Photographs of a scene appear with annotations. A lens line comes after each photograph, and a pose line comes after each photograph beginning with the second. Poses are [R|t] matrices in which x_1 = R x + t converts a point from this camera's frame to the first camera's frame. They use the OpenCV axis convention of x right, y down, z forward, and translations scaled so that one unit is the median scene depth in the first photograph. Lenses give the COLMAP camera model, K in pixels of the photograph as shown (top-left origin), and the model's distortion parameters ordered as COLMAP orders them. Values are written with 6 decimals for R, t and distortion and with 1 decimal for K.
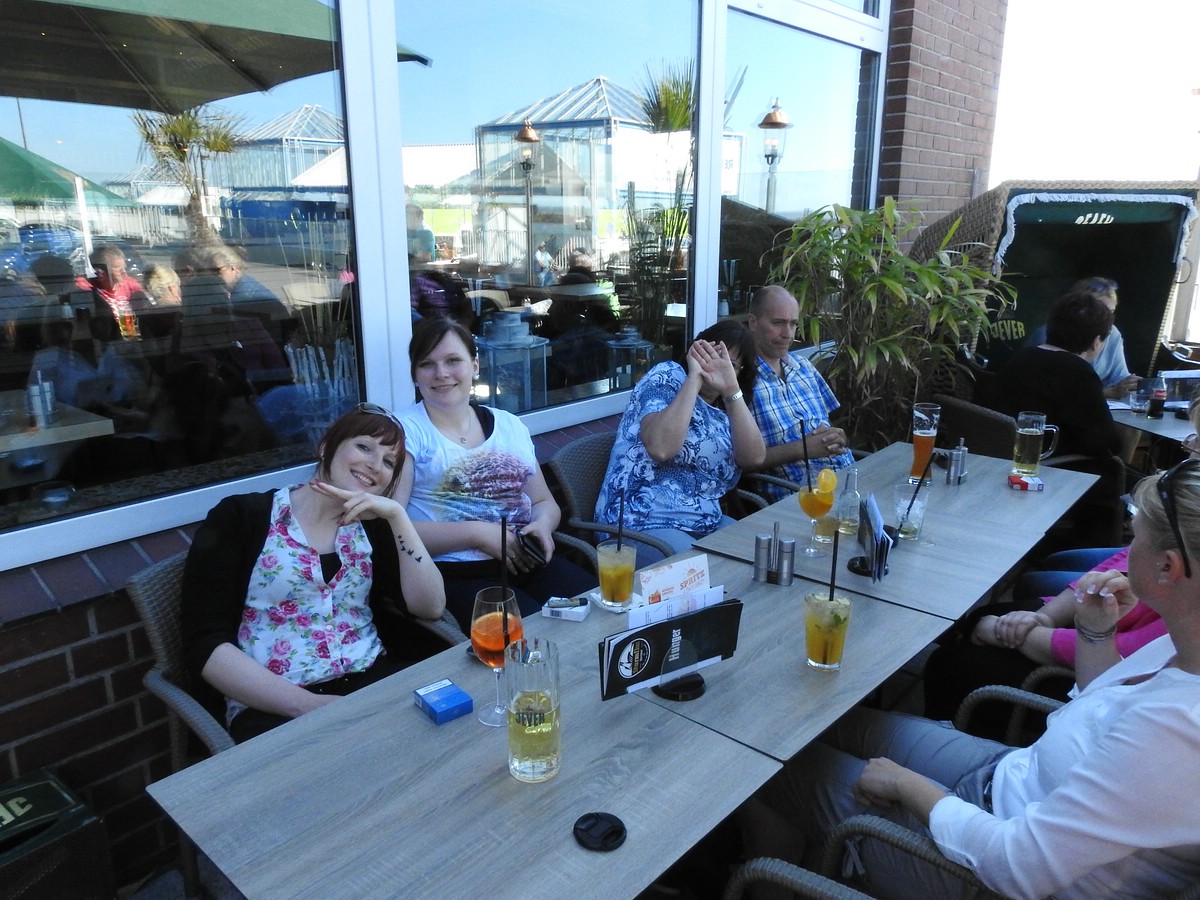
lens RADIAL K [[867.3, 0, 599.4], [0, 867.3, 447.5], [0, 0, 1]] dist [0.025360, -0.024179]
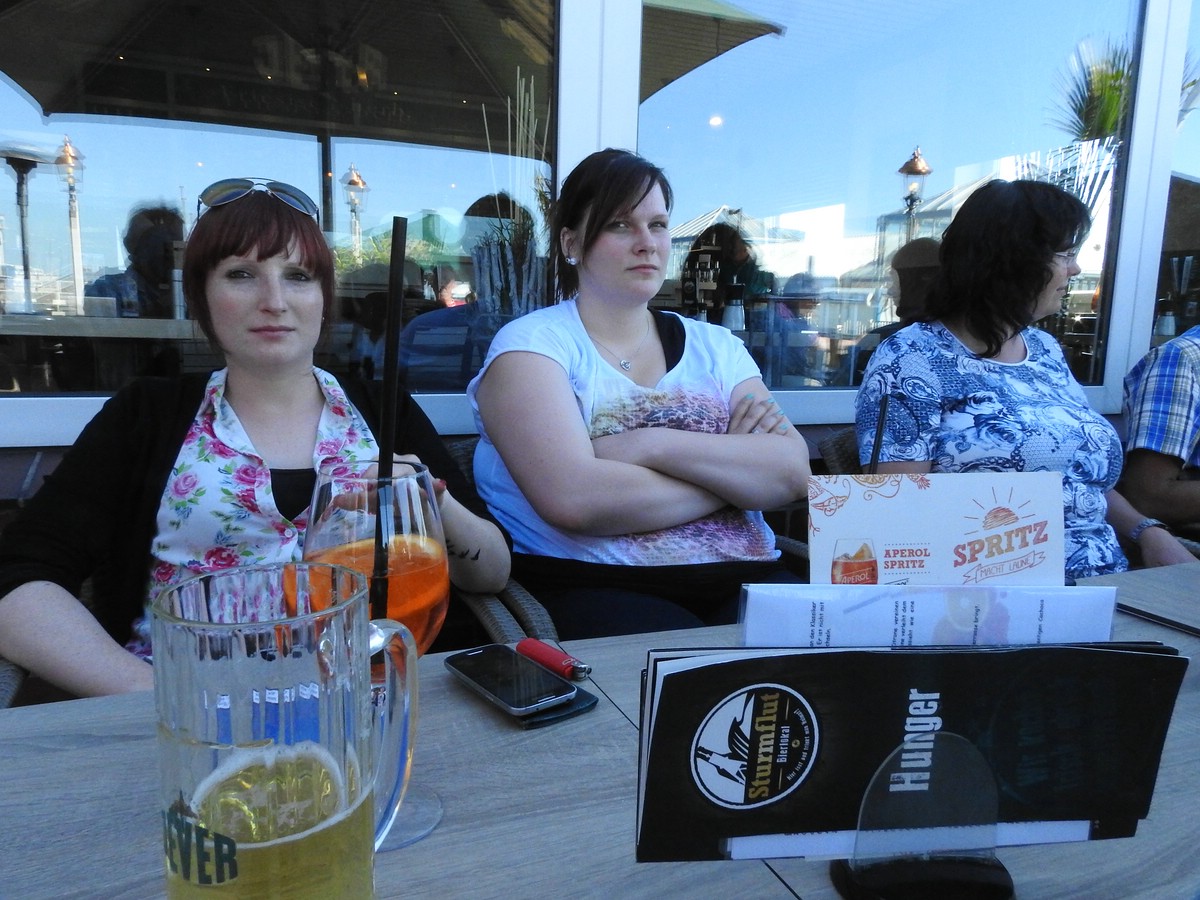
lens RADIAL K [[867.3, 0, 603.2], [0, 867.3, 444.1], [0, 0, 1]] dist [0.025360, -0.024179]
pose [[0.904977, 0.087476, -0.416372, 0.105564], [-0.136401, 0.986631, -0.089184, 0.164983], [0.403004, 0.137503, 0.904810, 0.658301]]
